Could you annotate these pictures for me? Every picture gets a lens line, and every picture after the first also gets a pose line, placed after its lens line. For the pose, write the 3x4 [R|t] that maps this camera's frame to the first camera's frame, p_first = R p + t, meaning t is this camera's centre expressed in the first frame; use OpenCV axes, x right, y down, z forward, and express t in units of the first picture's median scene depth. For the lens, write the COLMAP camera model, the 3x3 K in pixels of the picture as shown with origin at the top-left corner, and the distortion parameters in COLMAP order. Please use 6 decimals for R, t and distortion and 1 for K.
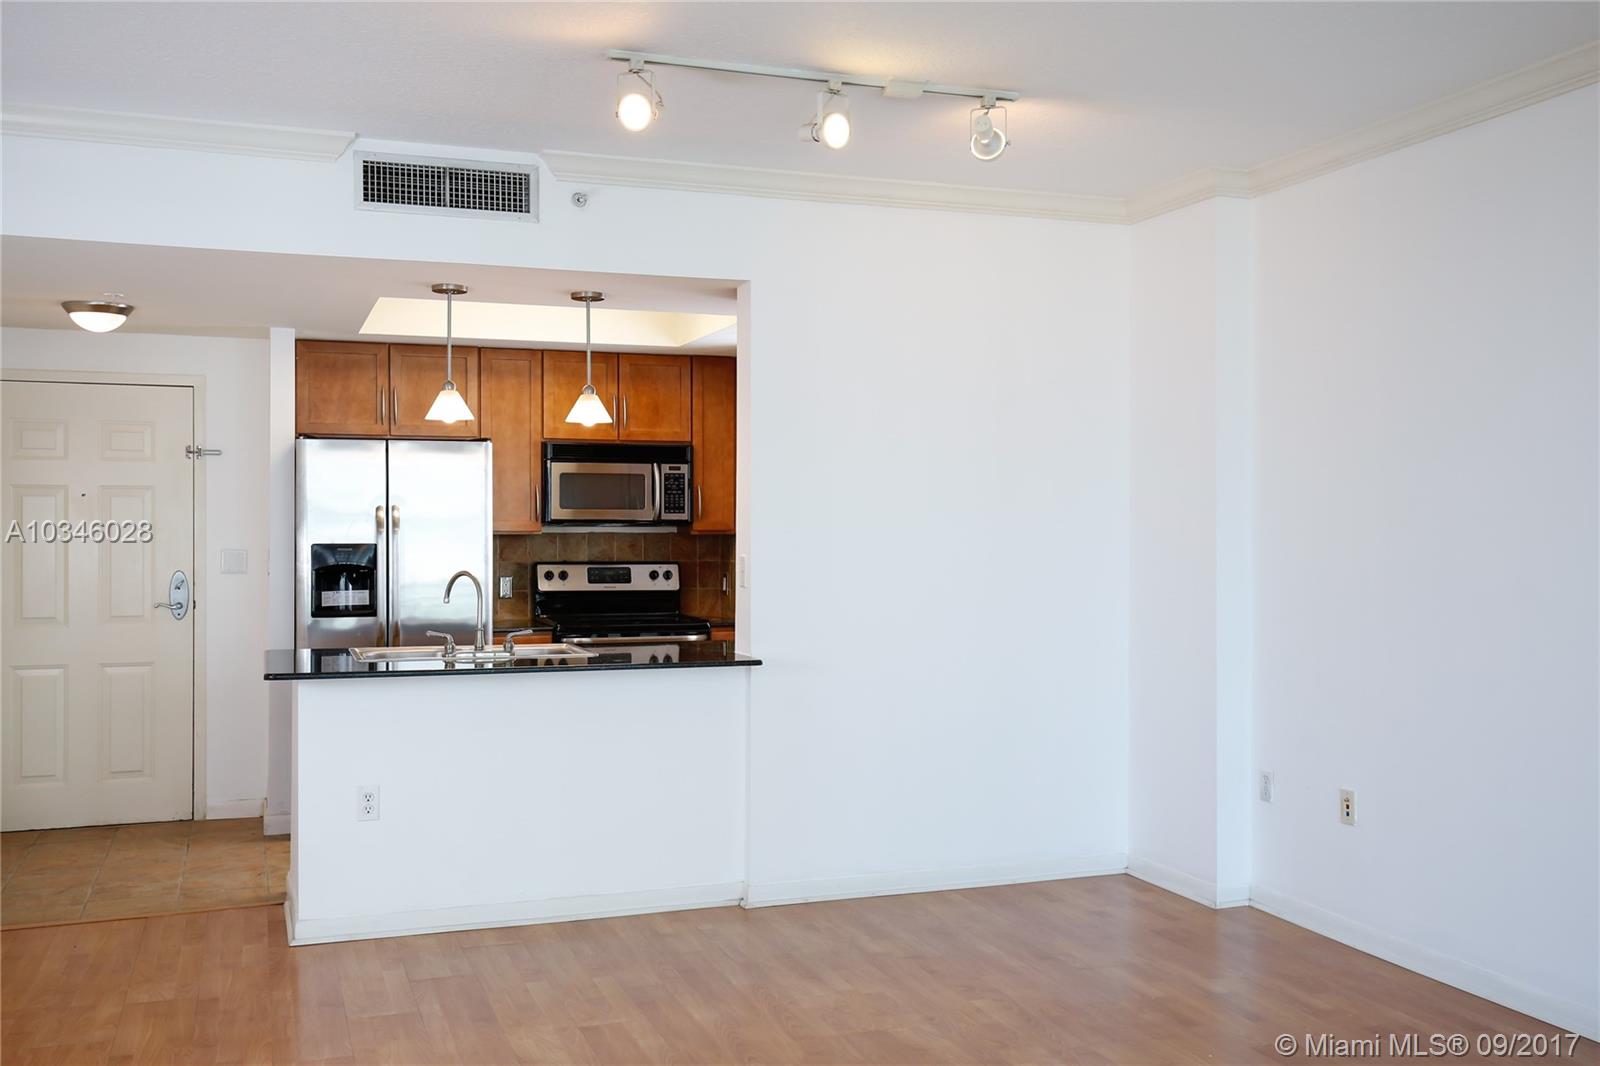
lens RADIAL K [[1501.4, 0, 813.0], [0, 1501.4, 536.9], [0, 0, 1]] dist [0.040643, -0.010827]
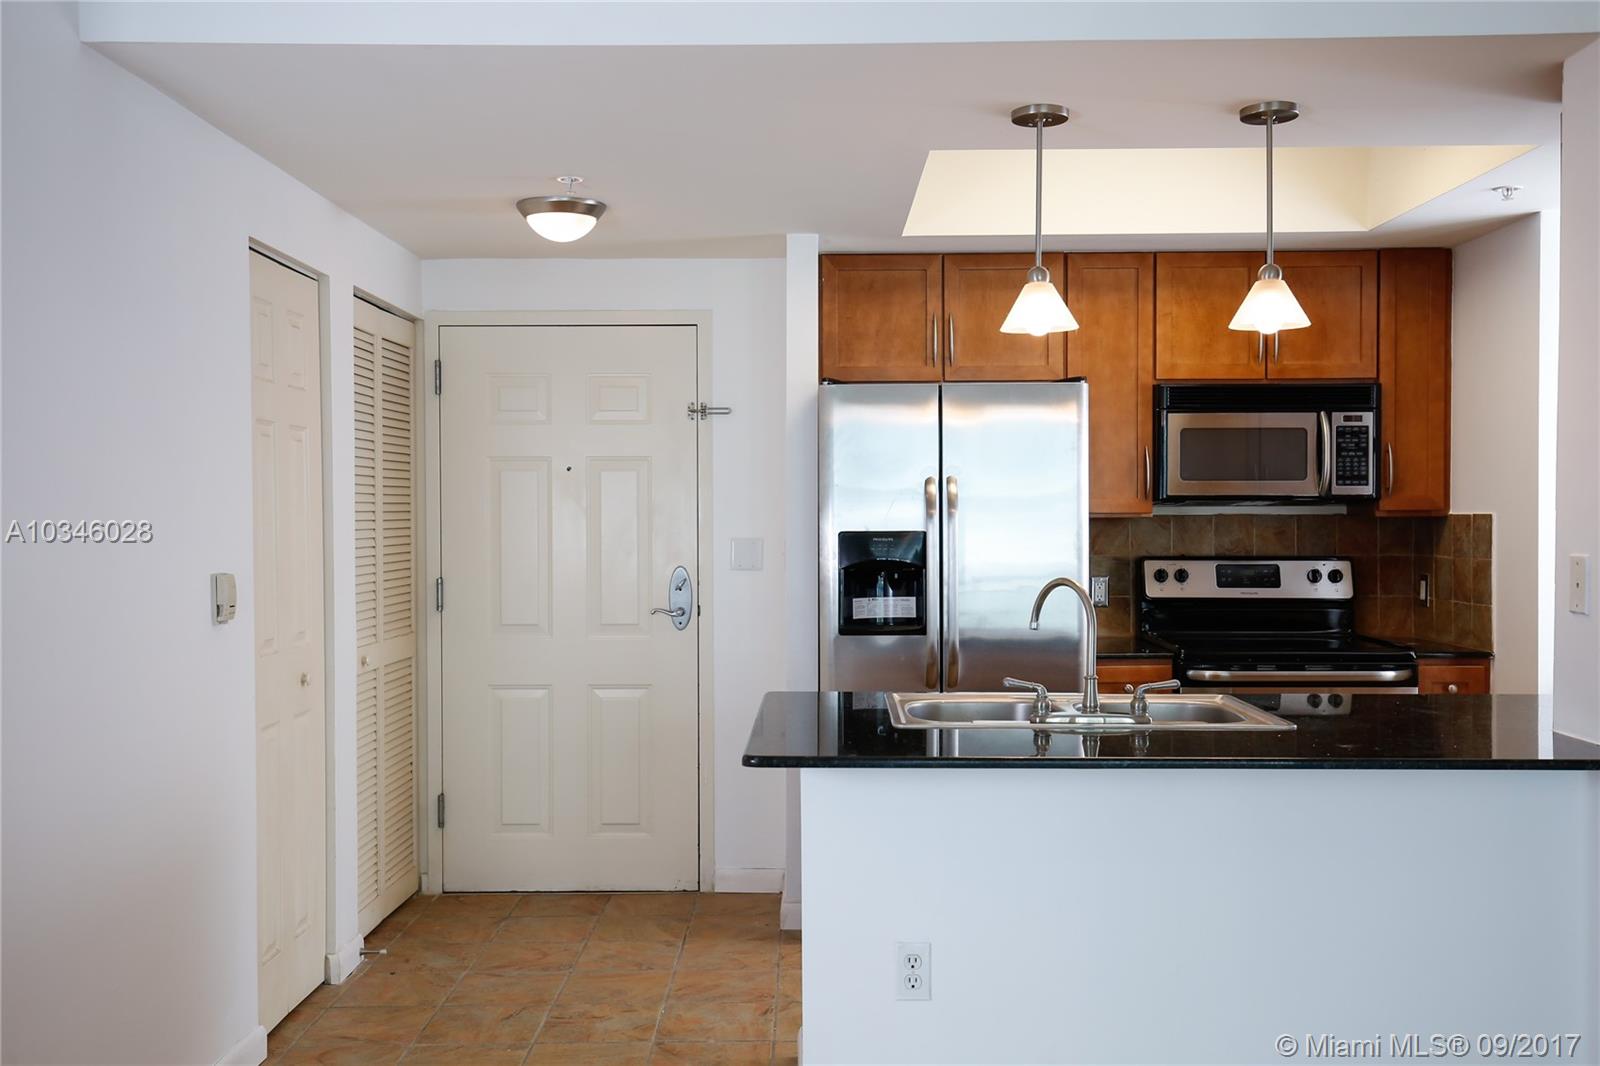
lens RADIAL K [[1527.8, 0, 816.6], [0, 1527.8, 539.2], [0, 0, 1]] dist [0.036453, -0.007404]
pose [[0.937752, 0.002190, -0.347298, -0.080669], [0.002312, 0.999919, 0.012548, -0.000858], [0.347297, -0.012569, 0.937671, 0.281312]]
